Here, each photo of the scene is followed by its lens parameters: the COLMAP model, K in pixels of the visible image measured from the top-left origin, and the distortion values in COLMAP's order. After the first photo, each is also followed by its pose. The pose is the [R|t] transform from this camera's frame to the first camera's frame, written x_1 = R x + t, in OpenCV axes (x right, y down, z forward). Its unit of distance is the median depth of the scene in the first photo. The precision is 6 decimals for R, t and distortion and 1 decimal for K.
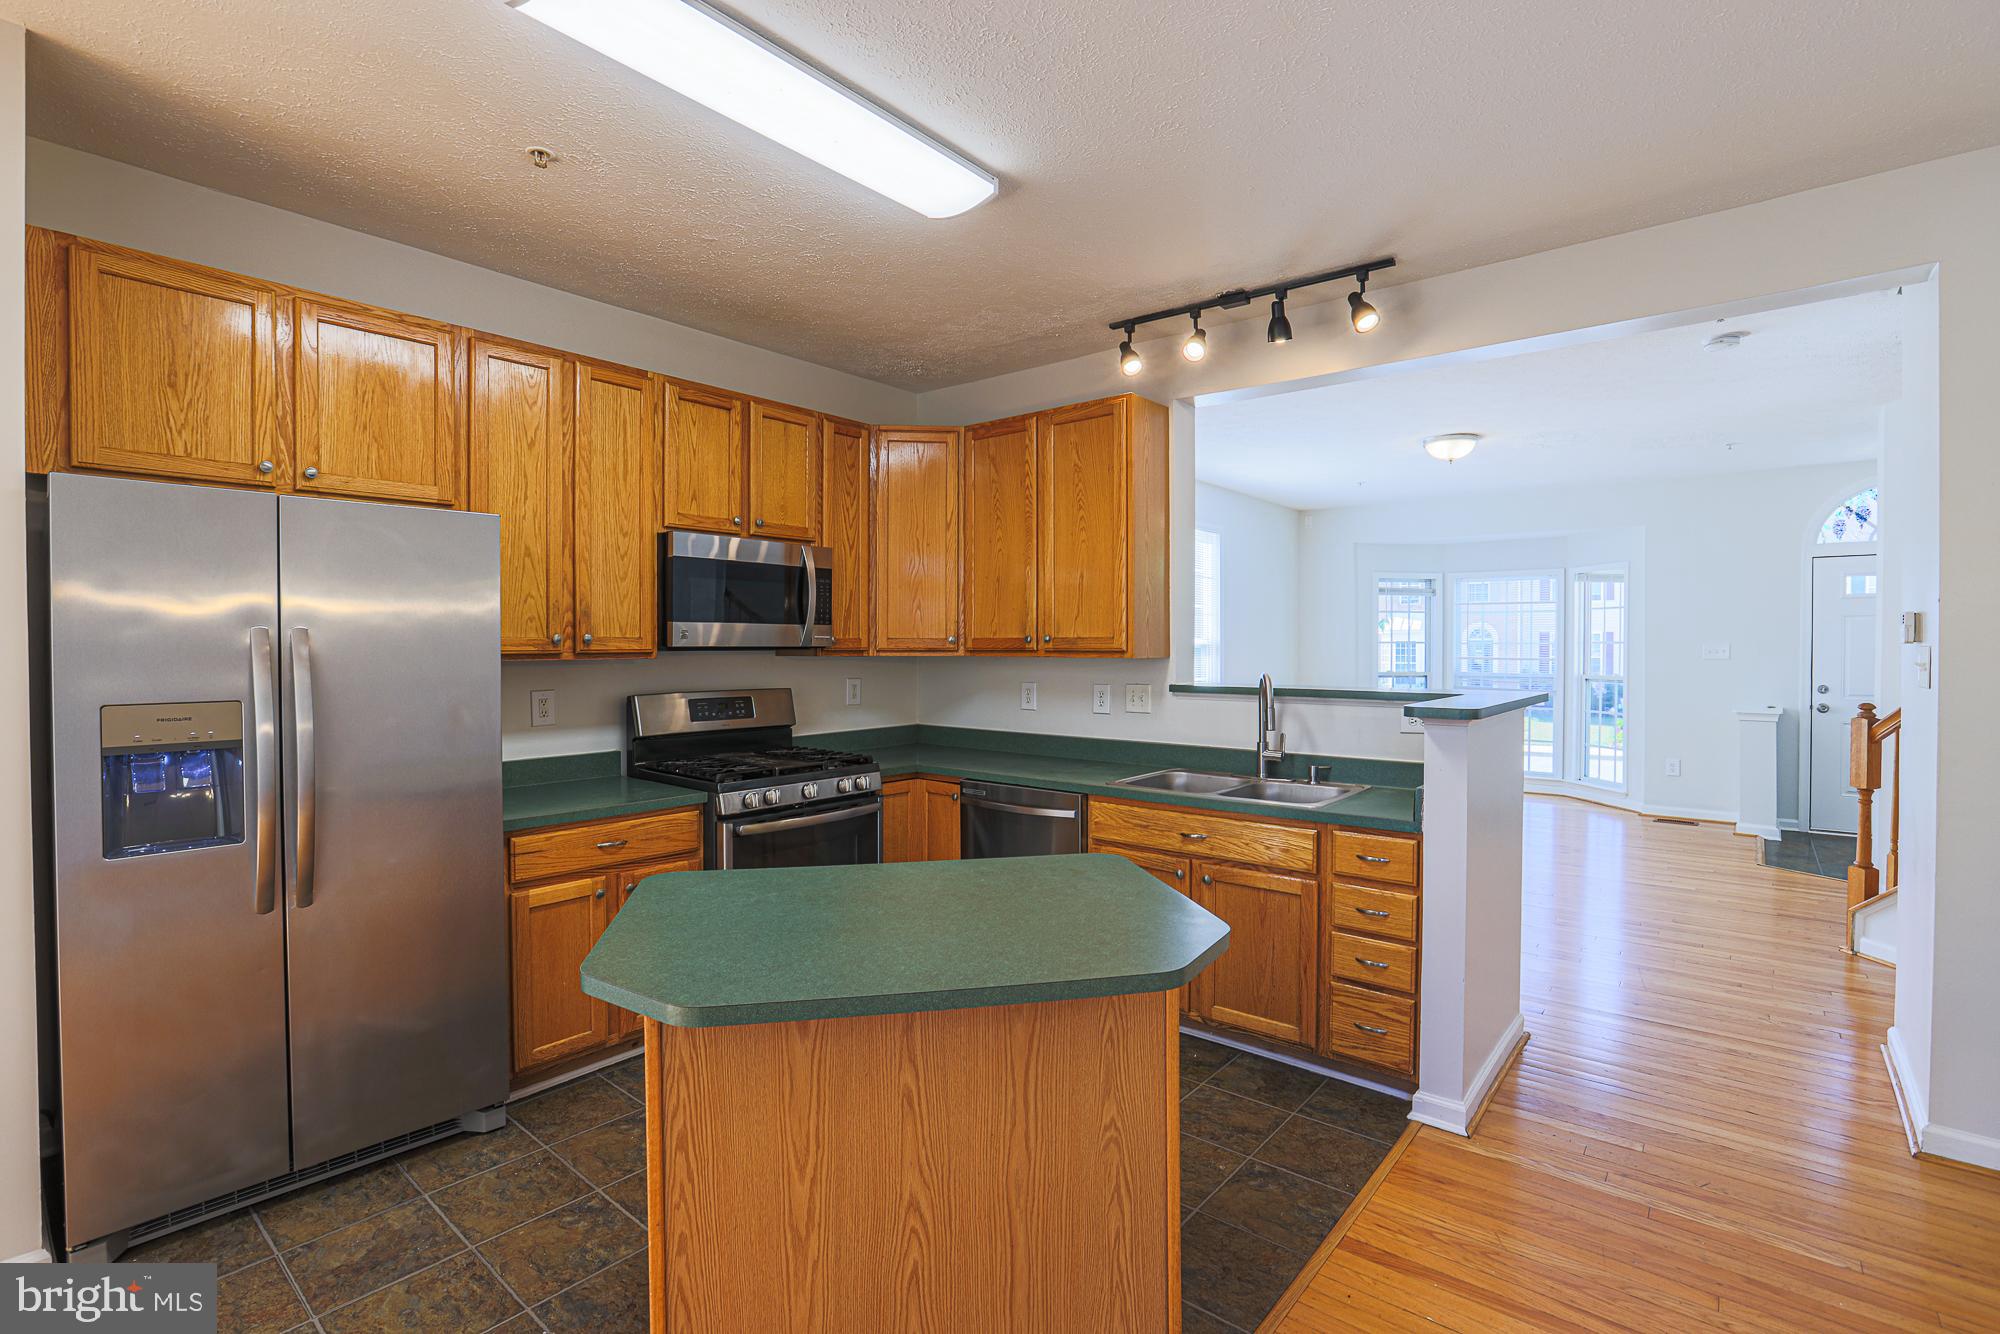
lens RADIAL K [[931.2, 0, 1017.0], [0, 931.2, 652.2], [0, 0, 1]] dist [-0.053651, 0.017144]
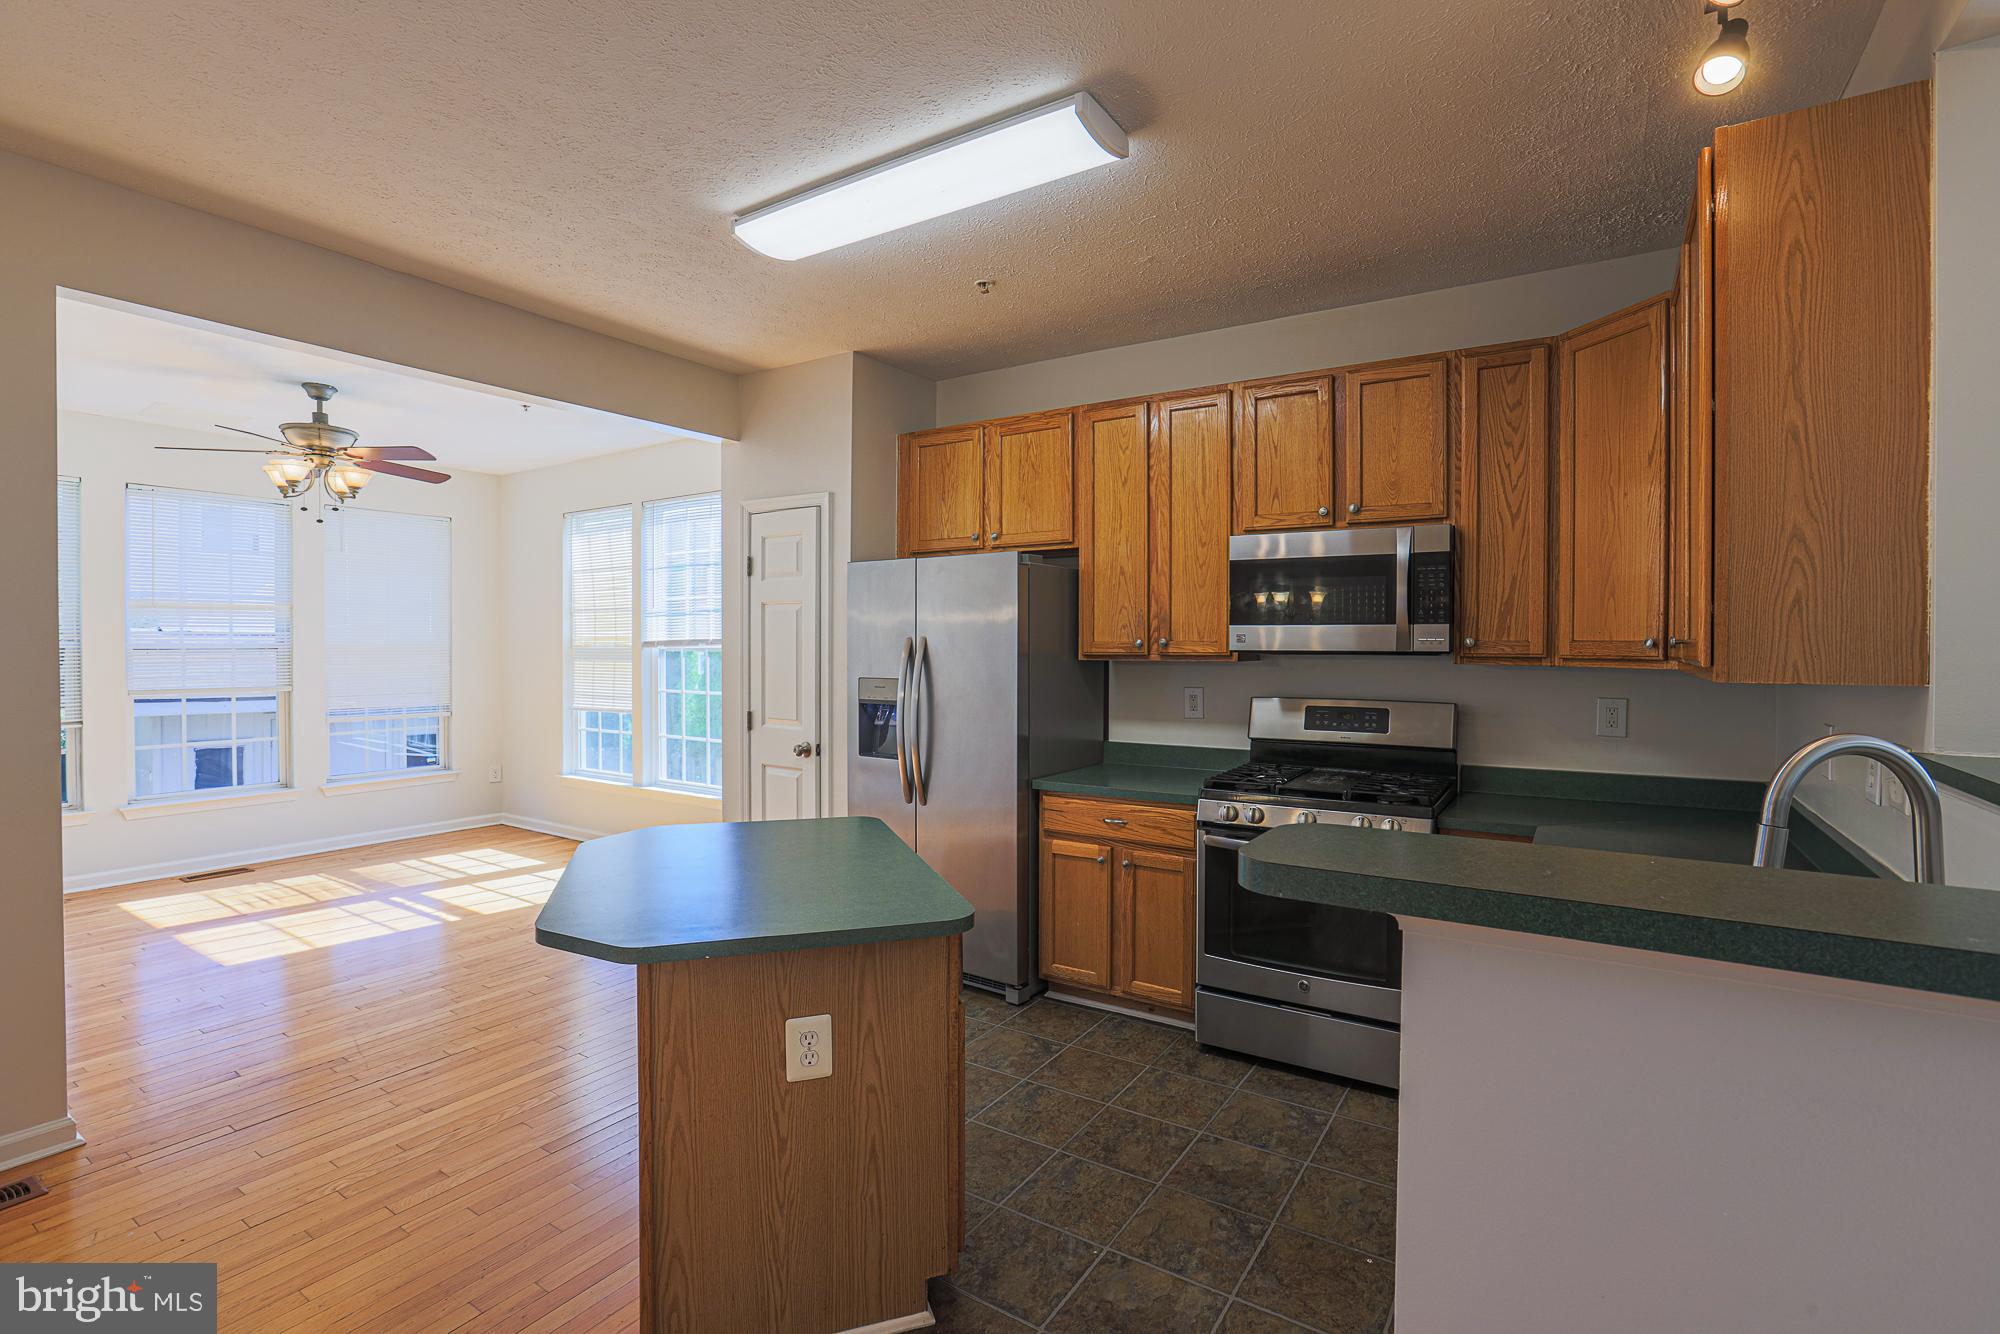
lens RADIAL K [[931.2, 0, 1008.7], [0, 931.2, 645.9], [0, 0, 1]] dist [-0.053651, 0.017144]
pose [[0.095617, 0.008355, -0.995383, 0.589135], [-0.007359, 0.999943, 0.007687, -0.016153], [0.995391, 0.006590, 0.095673, 0.629080]]
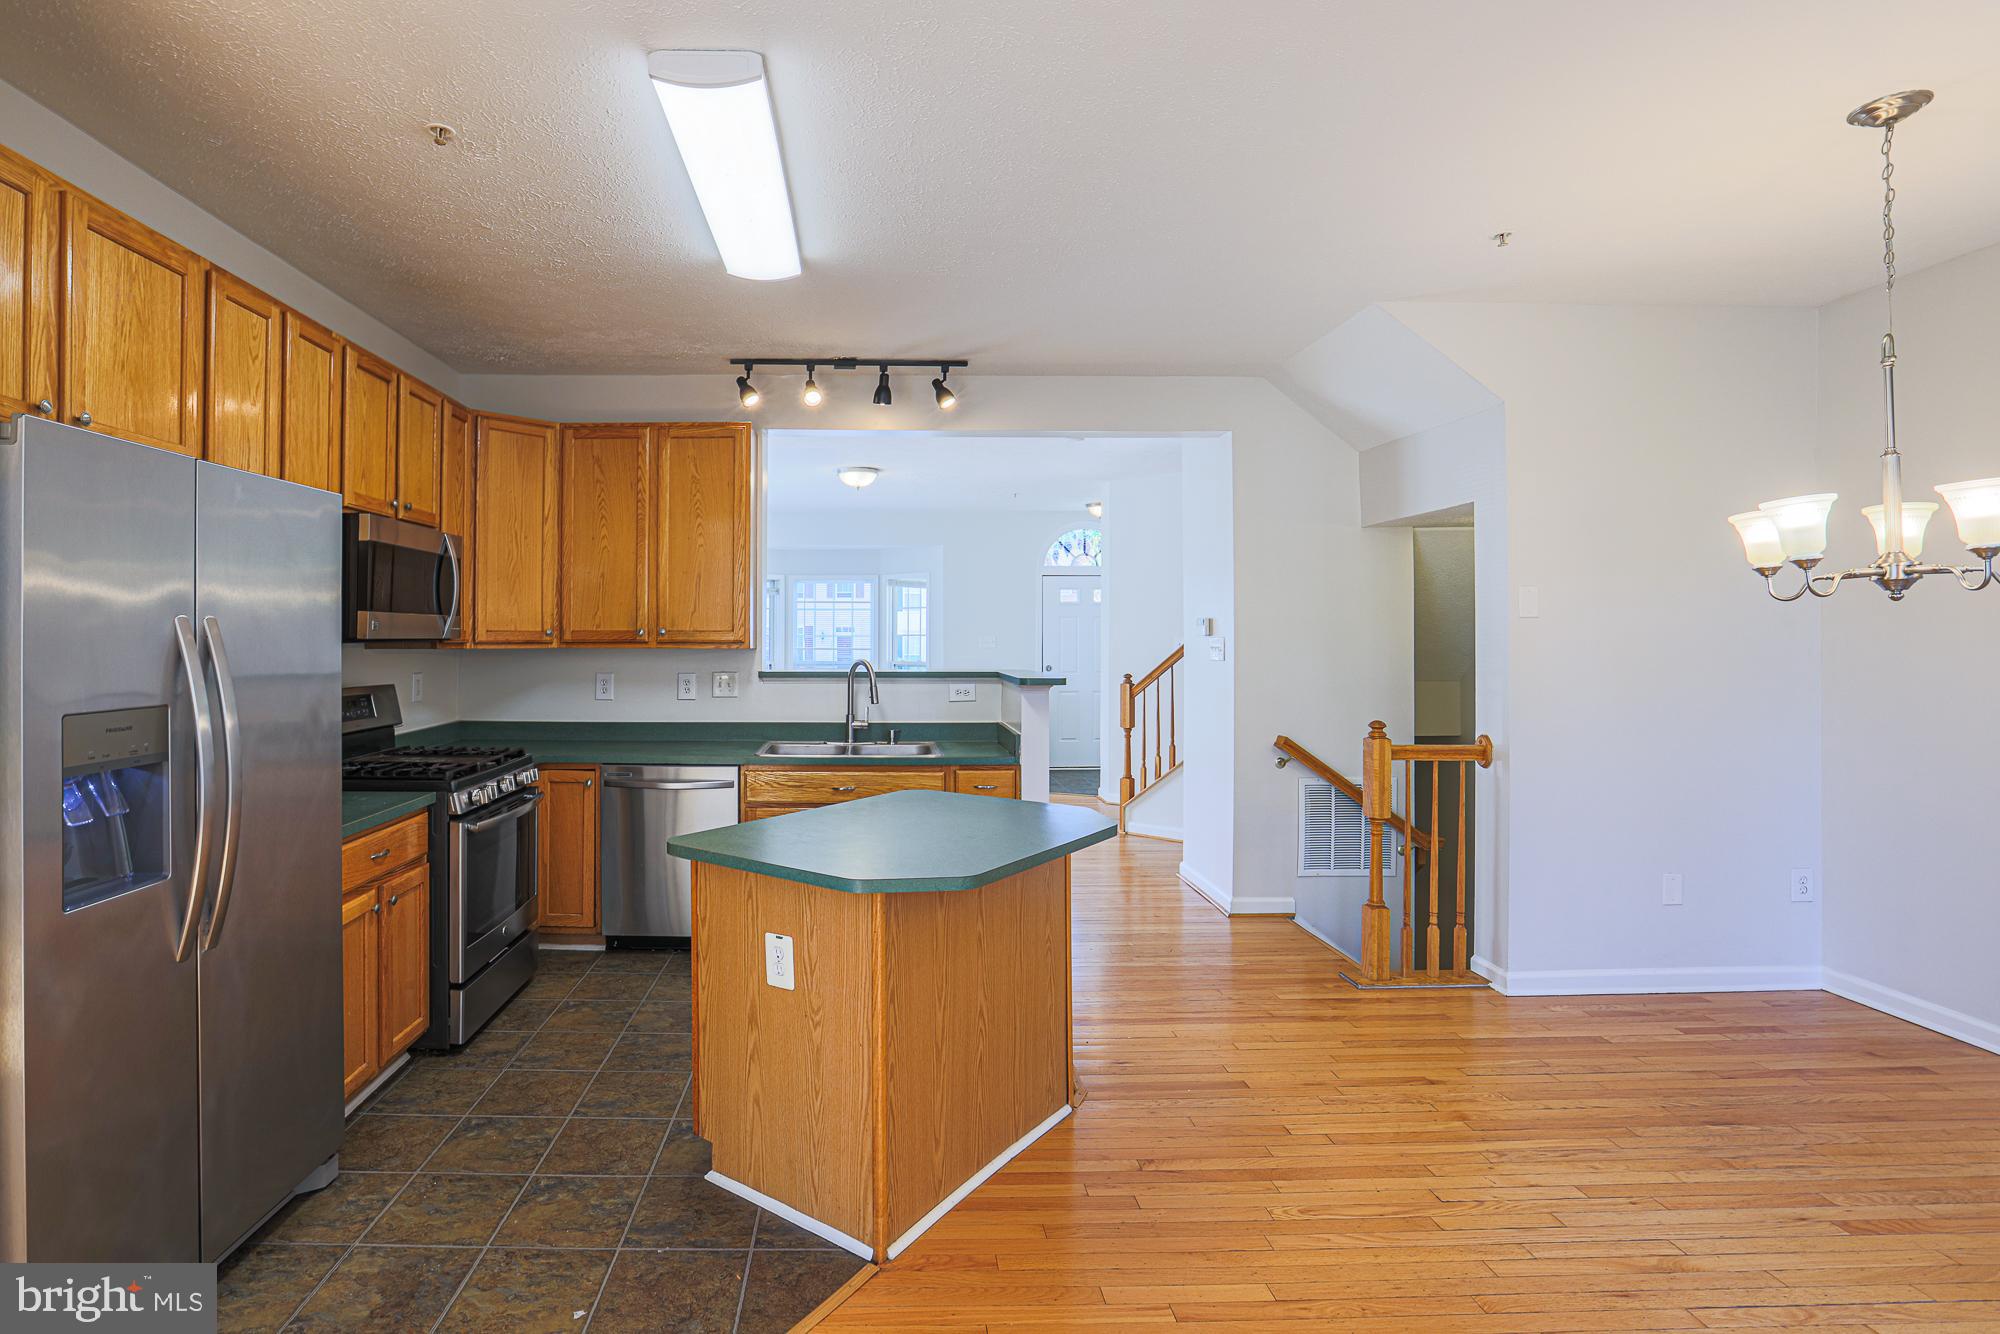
lens RADIAL K [[974.2, 0, 882.5], [0, 974.2, 637.9], [0, 0, 1]] dist [-0.043579, 0.010650]
pose [[0.773950, -0.001077, 0.633246, -0.552518], [0.006118, 0.999965, -0.005777, 0.000856], [-0.633217, 0.008345, 0.773929, -0.055263]]
